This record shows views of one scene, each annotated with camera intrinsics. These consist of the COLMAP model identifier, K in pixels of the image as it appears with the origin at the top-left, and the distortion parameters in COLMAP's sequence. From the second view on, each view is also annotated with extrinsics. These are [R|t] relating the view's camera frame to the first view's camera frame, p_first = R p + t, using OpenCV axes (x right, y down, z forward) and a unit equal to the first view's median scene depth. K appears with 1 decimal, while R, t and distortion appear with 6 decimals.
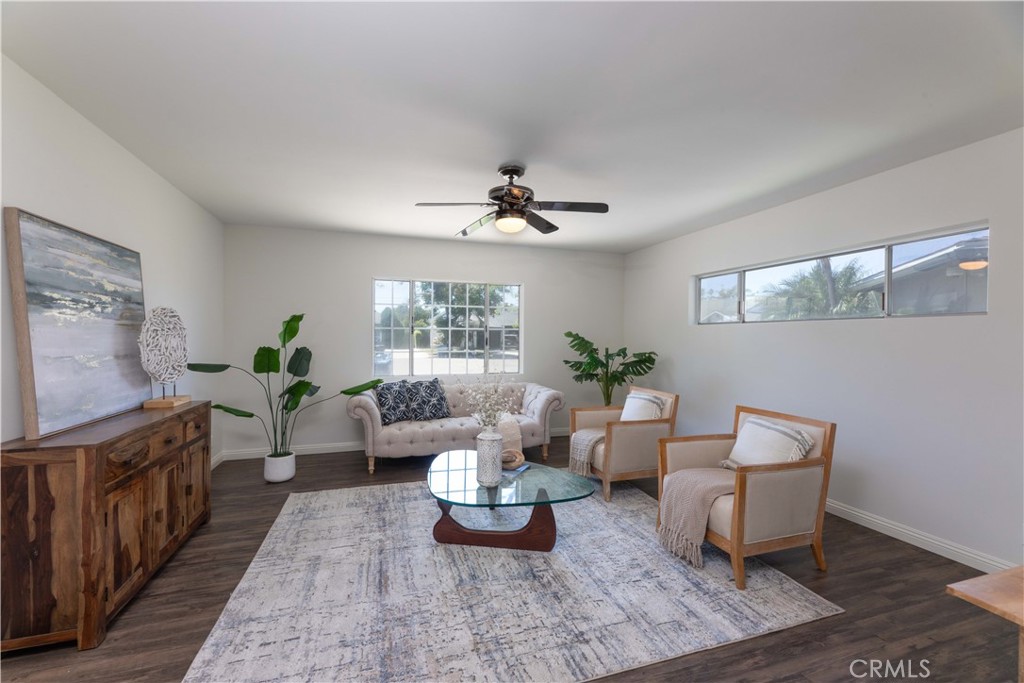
lens RADIAL K [[426.7, 0, 512.0], [0, 426.7, 341.5], [0, 0, 1]] dist [0.000962, 0.000030]
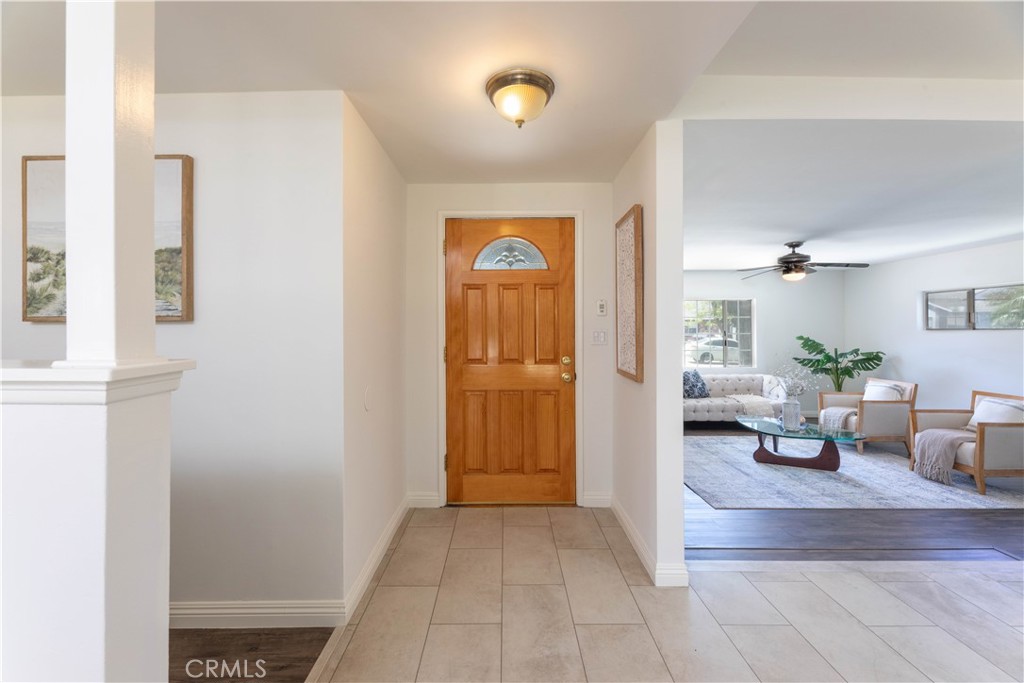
lens RADIAL K [[422.7, 0, 511.3], [0, 422.7, 323.8], [0, 0, 1]] dist [-0.000162, -0.000289]
pose [[0.948471, -0.017004, -0.316409, -0.420504], [0.007485, 0.999483, -0.031276, -0.036785], [0.316777, 0.027297, 0.948107, -0.721887]]
